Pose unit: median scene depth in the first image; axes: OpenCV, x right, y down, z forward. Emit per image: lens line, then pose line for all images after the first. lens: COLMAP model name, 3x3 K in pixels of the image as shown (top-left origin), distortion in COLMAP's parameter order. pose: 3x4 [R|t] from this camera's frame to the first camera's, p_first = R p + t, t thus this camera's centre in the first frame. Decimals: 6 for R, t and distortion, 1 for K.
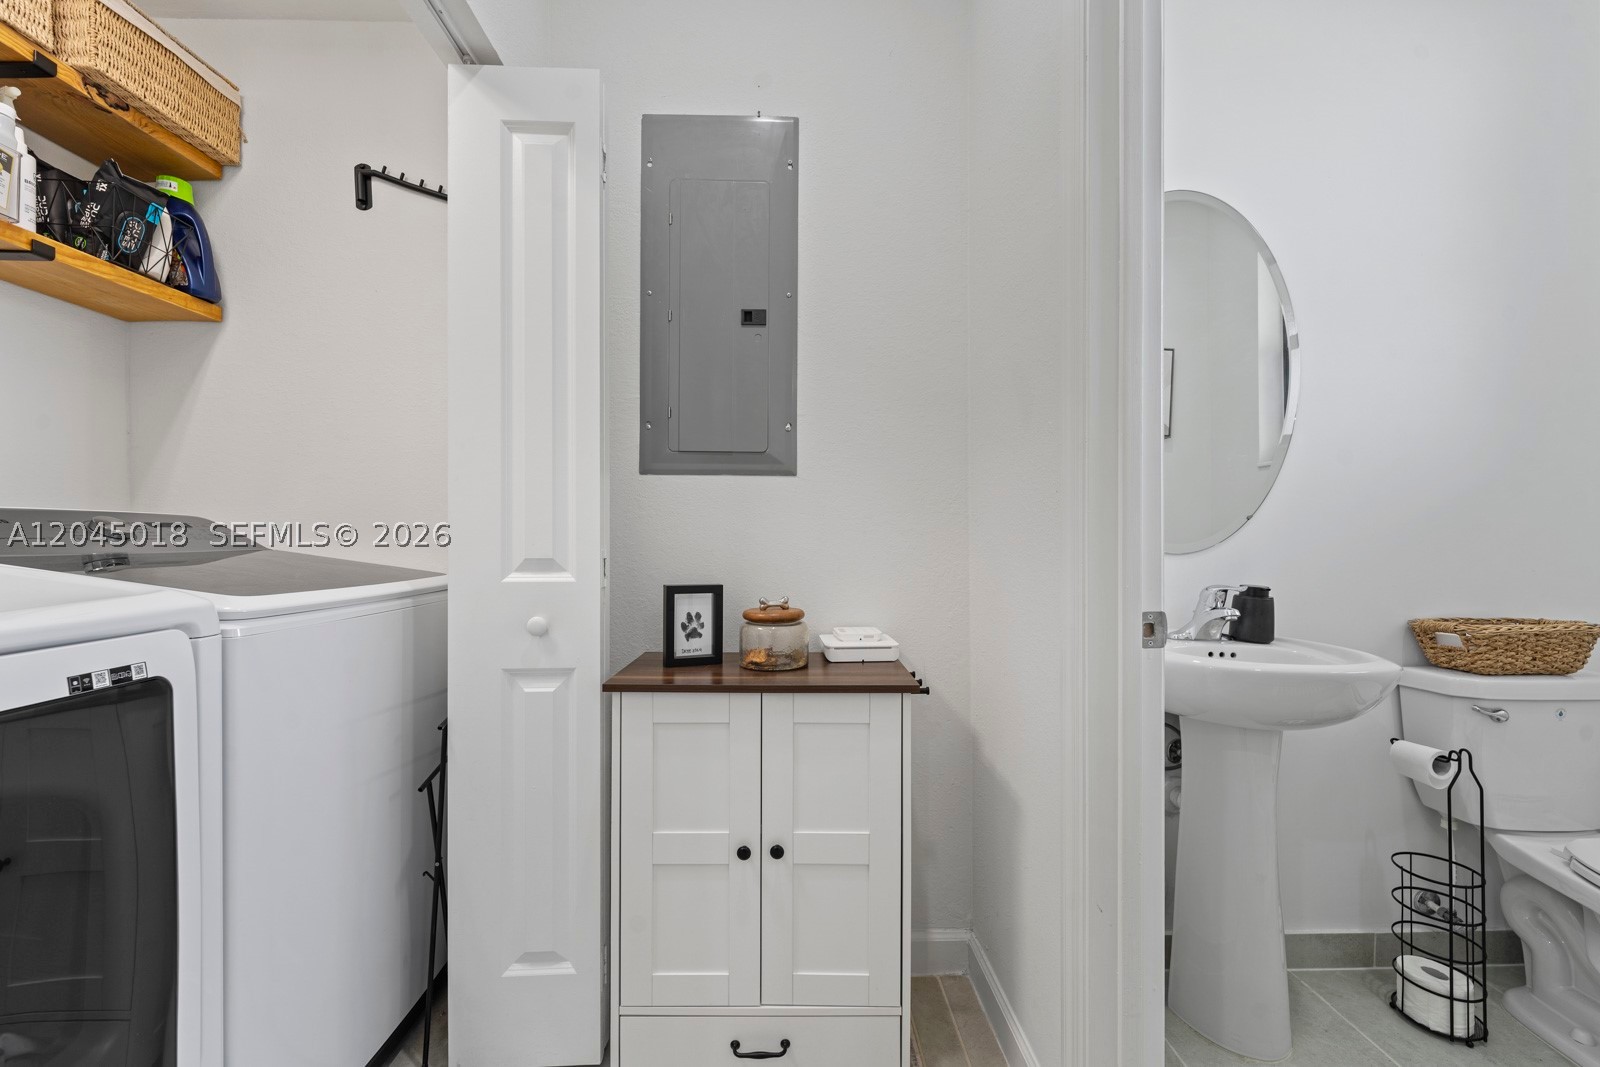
lens RADIAL K [[651.3, 0, 792.8], [0, 651.3, 539.8], [0, 0, 1]] dist [0.000142, -0.000639]
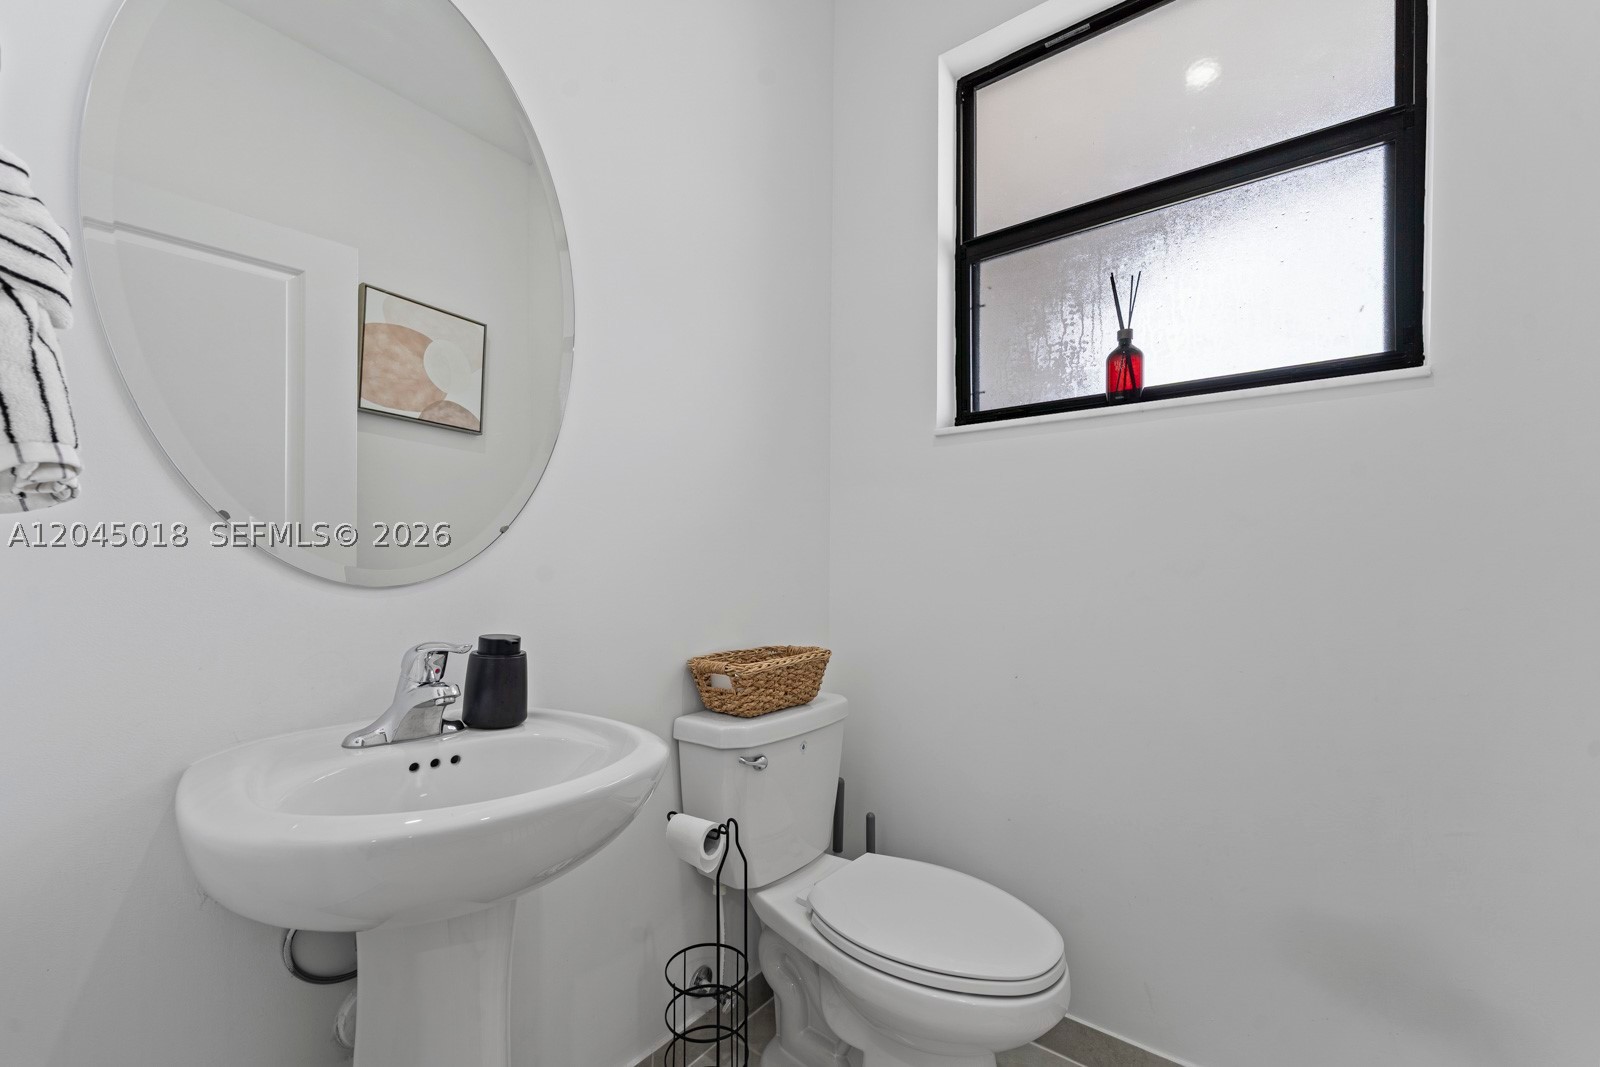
lens RADIAL K [[651.3, 0, 793.7], [0, 651.3, 561.9], [0, 0, 1]] dist [0.000142, -0.000639]
pose [[0.632058, 0.008689, 0.774873, 0.413330], [-0.009843, 0.999946, -0.003184, -0.002458], [-0.774859, -0.005614, 0.632109, 0.394712]]
